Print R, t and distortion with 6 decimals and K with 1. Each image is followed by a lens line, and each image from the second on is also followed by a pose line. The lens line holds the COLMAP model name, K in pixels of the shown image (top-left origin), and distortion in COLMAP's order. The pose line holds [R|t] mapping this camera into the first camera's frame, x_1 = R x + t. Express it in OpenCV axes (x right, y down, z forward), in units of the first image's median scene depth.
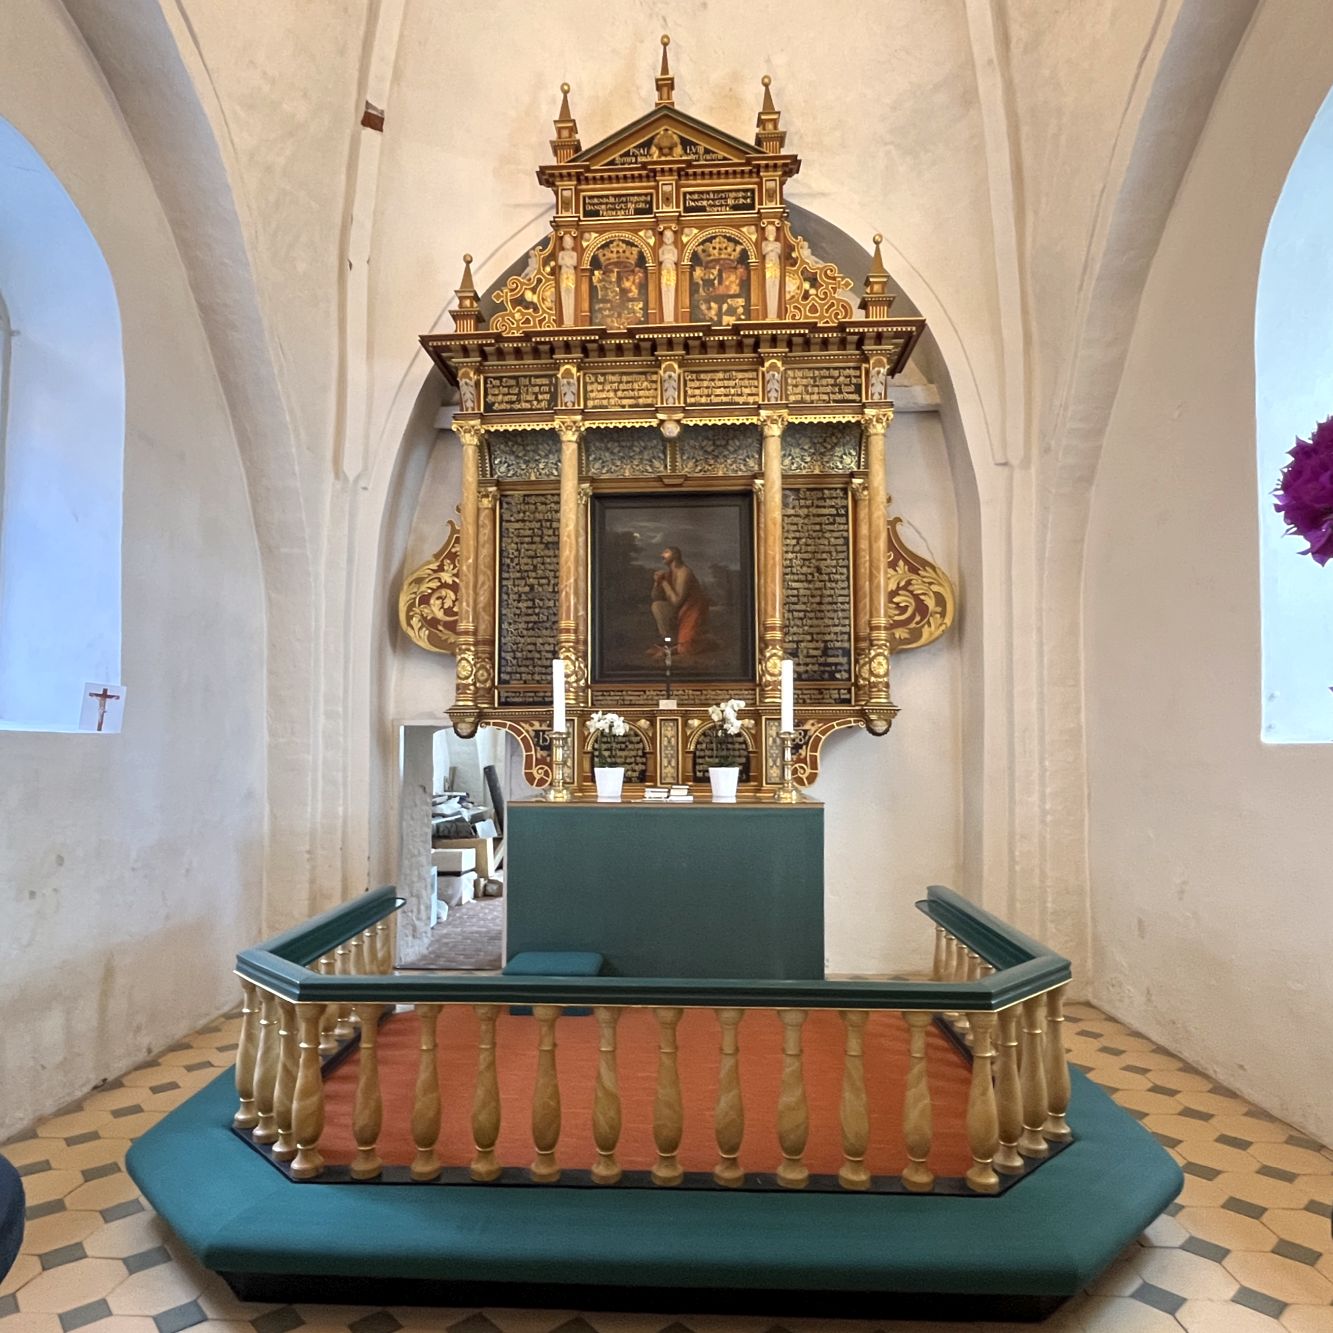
lens RADIAL K [[934.9, 0, 667.4], [0, 934.9, 664.8], [0, 0, 1]] dist [0.000971, -0.015059]
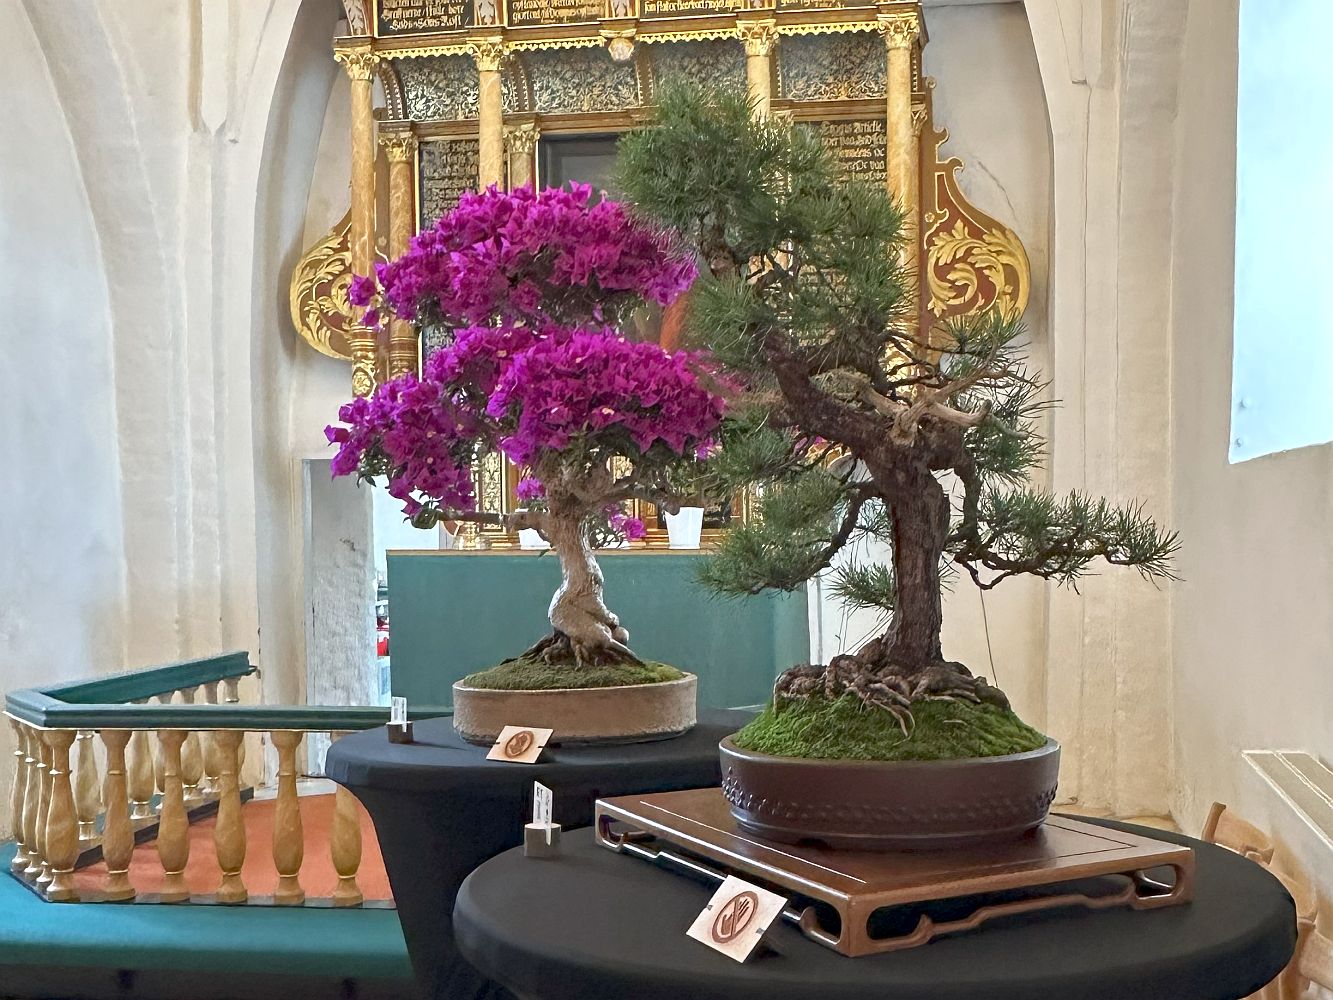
lens RADIAL K [[1458.0, 0, 666.0], [0, 1458.0, 502.4], [0, 0, 1]] dist [-0.007293, 0.000000]
pose [[0.994775, -0.007330, -0.101831, 0.142549], [0.016683, 0.995683, 0.091302, -0.002634], [0.100722, -0.092524, 0.990603, -0.150115]]
